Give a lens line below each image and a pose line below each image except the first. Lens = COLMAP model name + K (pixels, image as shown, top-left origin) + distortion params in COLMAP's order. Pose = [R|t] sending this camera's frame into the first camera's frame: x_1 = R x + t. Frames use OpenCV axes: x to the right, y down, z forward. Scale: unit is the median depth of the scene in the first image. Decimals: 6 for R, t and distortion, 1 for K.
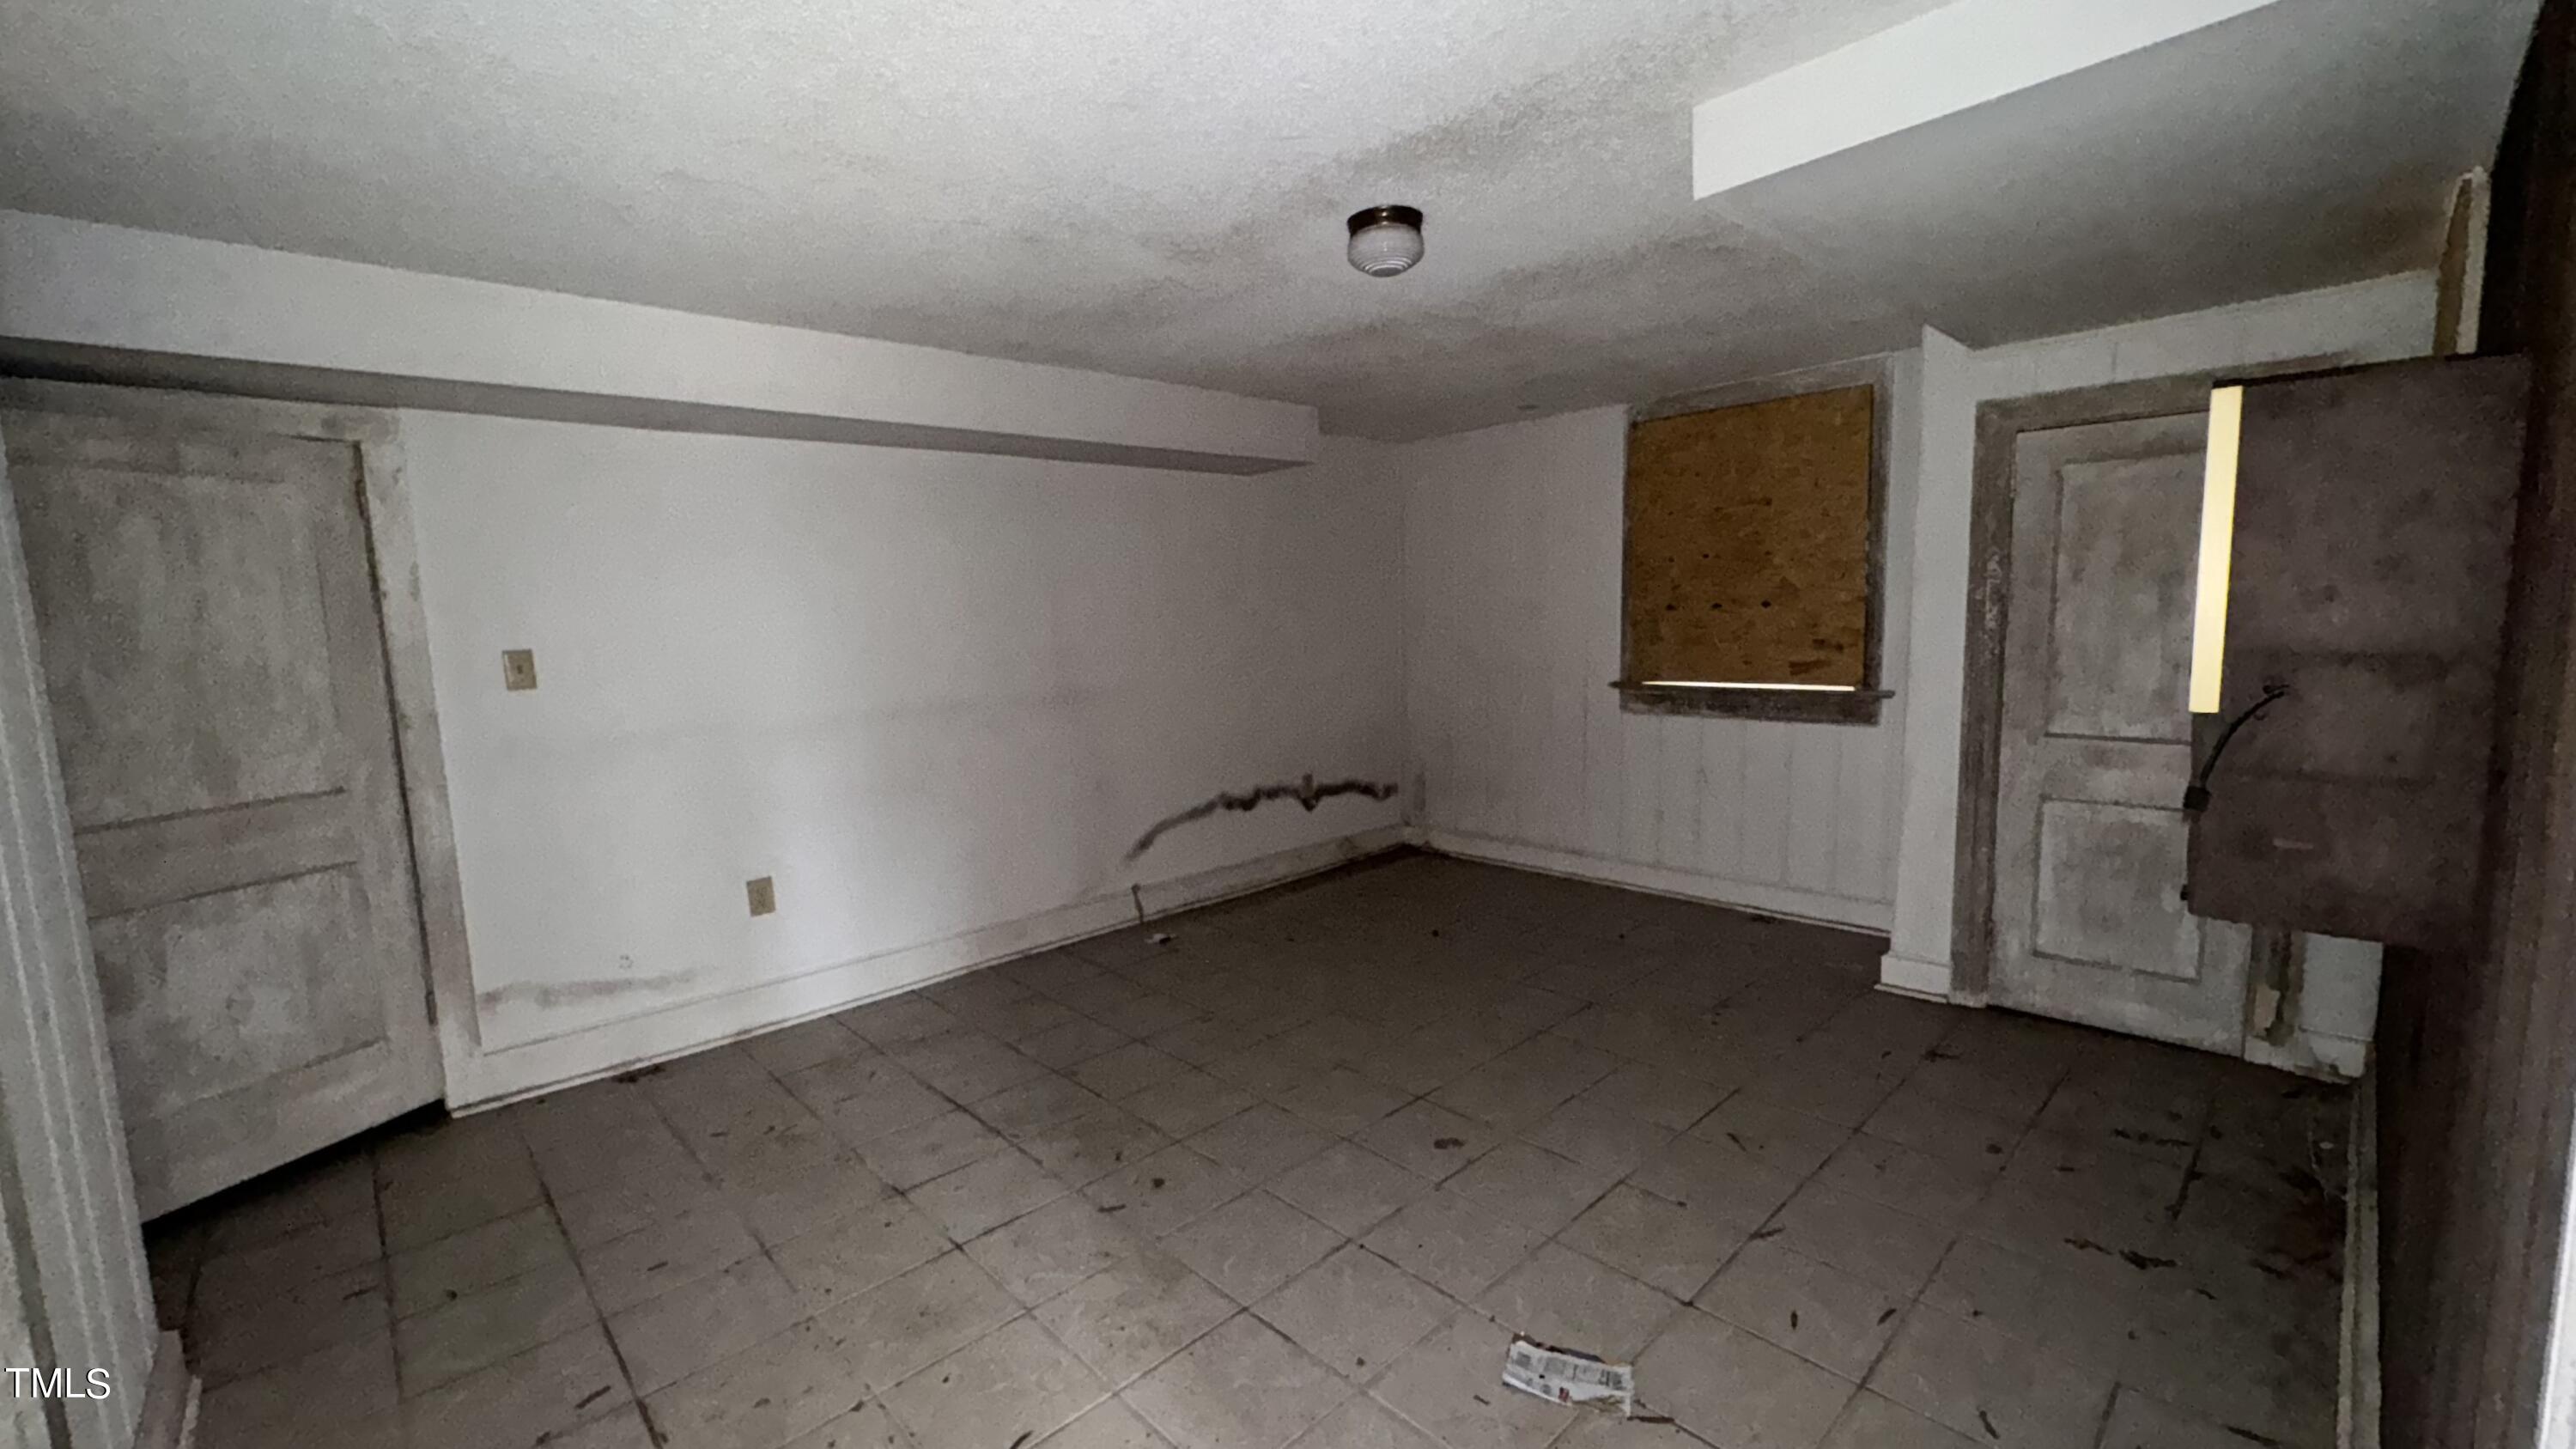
lens RADIAL K [[1013.1, 0, 1285.2], [0, 1013.1, 727.8], [0, 0, 1]] dist [-0.000469, -0.000044]
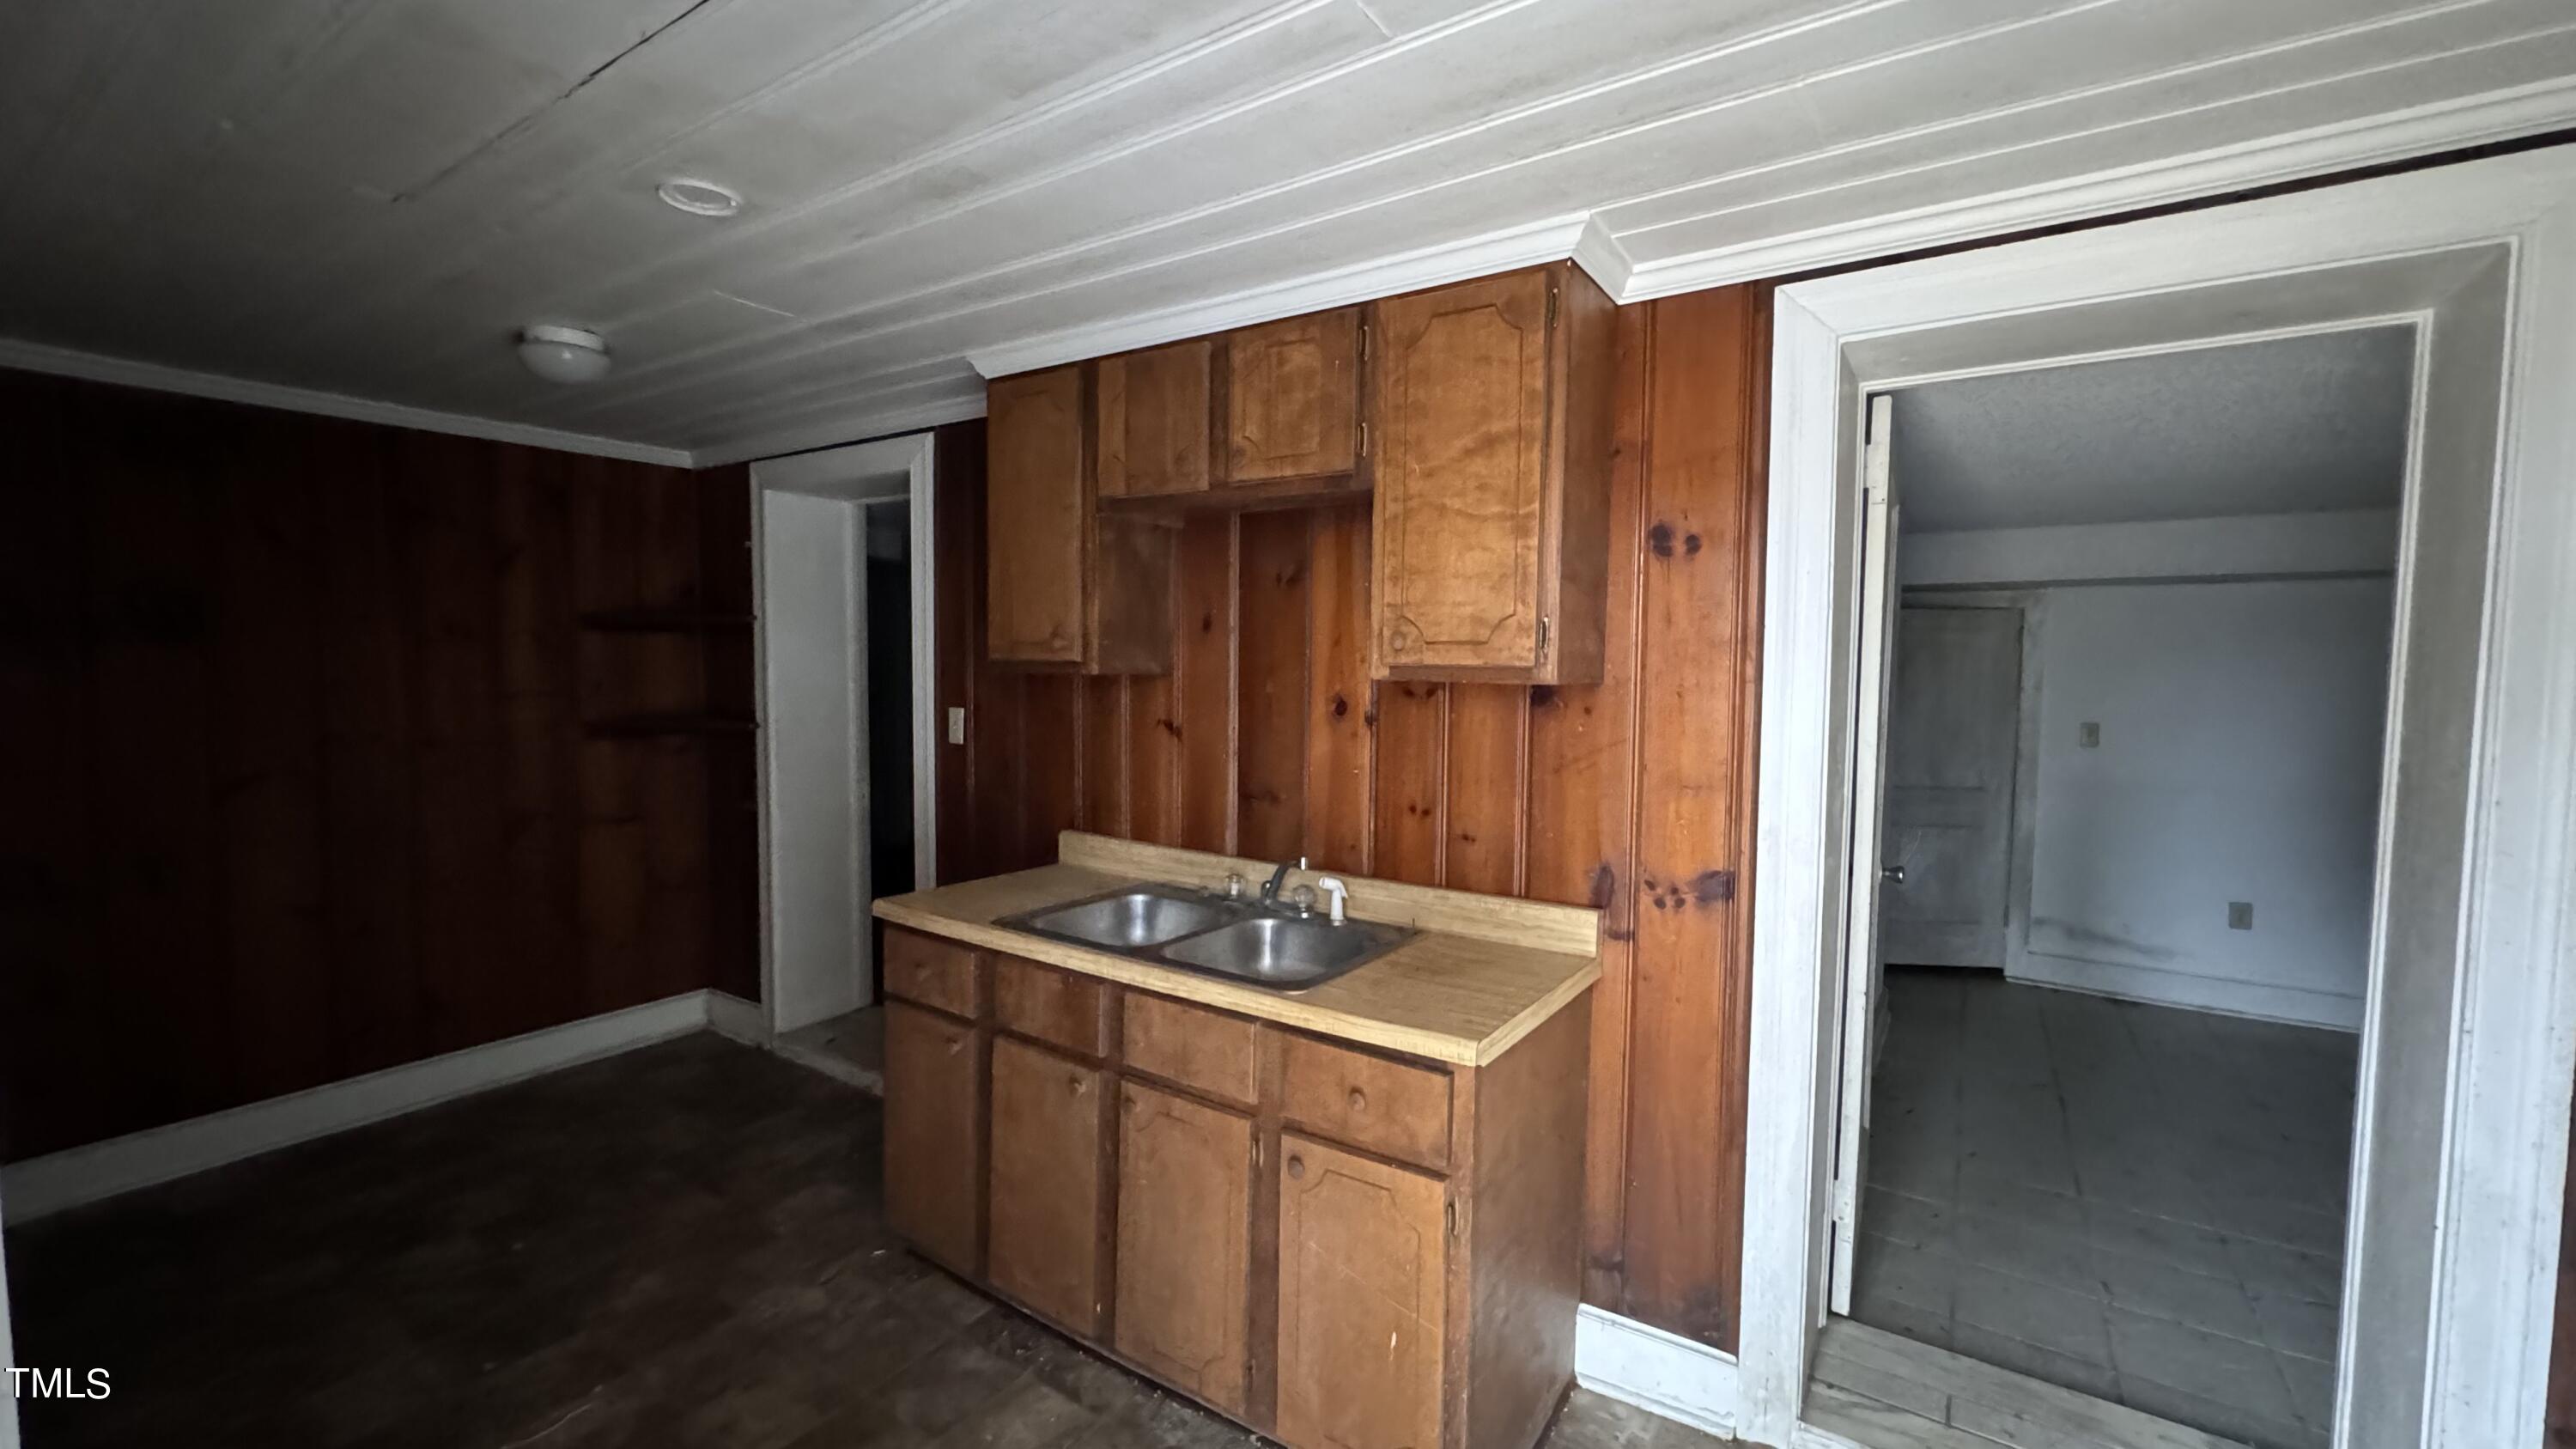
lens RADIAL K [[1013.1, 0, 1287.0], [0, 1013.1, 723.0], [0, 0, 1]] dist [-0.000469, -0.000044]
pose [[0.223401, 0.089323, -0.970625, 0.609138], [-0.131998, 0.989392, 0.060669, -0.004015], [0.965748, 0.114567, 0.232822, -0.718547]]
